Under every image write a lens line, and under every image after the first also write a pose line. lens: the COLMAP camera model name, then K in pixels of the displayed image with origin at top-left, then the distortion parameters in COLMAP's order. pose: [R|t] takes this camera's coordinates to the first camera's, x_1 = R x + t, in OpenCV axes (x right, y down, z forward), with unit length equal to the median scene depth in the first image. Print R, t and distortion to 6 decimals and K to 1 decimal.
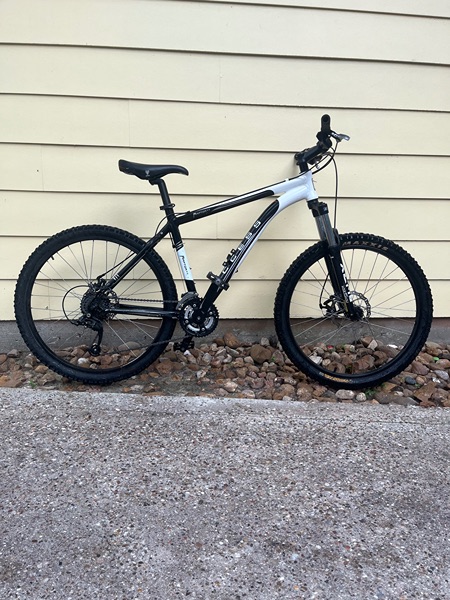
lens RADIAL K [[452.4, 0, 229.1], [0, 452.4, 304.3], [0, 0, 1]] dist [0.070811, -0.103948]
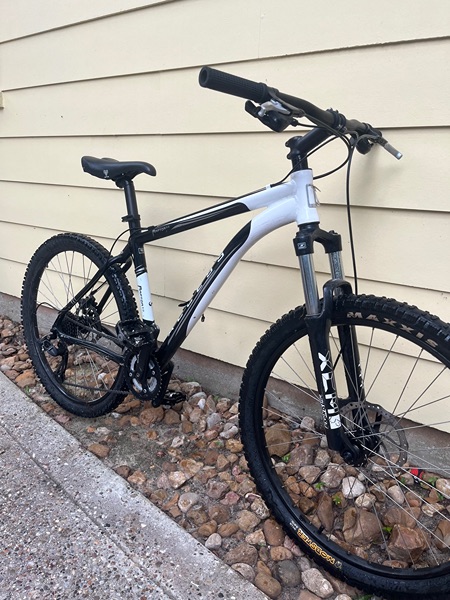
lens RADIAL K [[452.4, 0, 227.3], [0, 452.4, 302.9], [0, 0, 1]] dist [0.070811, -0.103948]
pose [[0.754954, 0.188304, -0.628161, 0.486112], [-0.151347, 0.982059, 0.112495, -0.189835], [0.638074, 0.010142, 0.769908, 0.539187]]
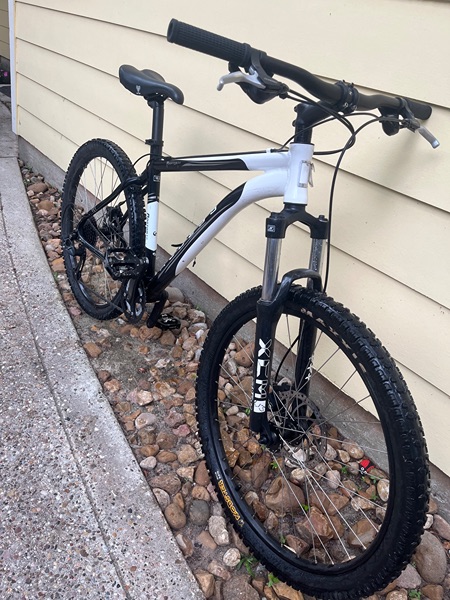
lens RADIAL K [[452.4, 0, 228.1], [0, 452.4, 300.4], [0, 0, 1]] dist [0.070811, -0.103948]
pose [[0.542470, 0.490219, -0.682211, 0.558489], [-0.353489, 0.869891, 0.343999, -0.293402], [0.762084, 0.054545, 0.645176, 0.647397]]
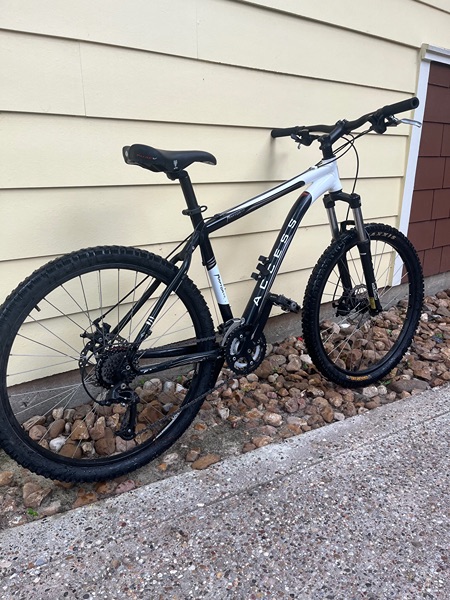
lens RADIAL K [[452.4, 0, 229.9], [0, 452.4, 302.9], [0, 0, 1]] dist [0.070811, -0.103948]
pose [[0.847243, -0.170328, 0.503159, -0.485522], [0.121553, 0.984232, 0.128501, -0.159496], [-0.517112, -0.047711, 0.854587, 0.357825]]
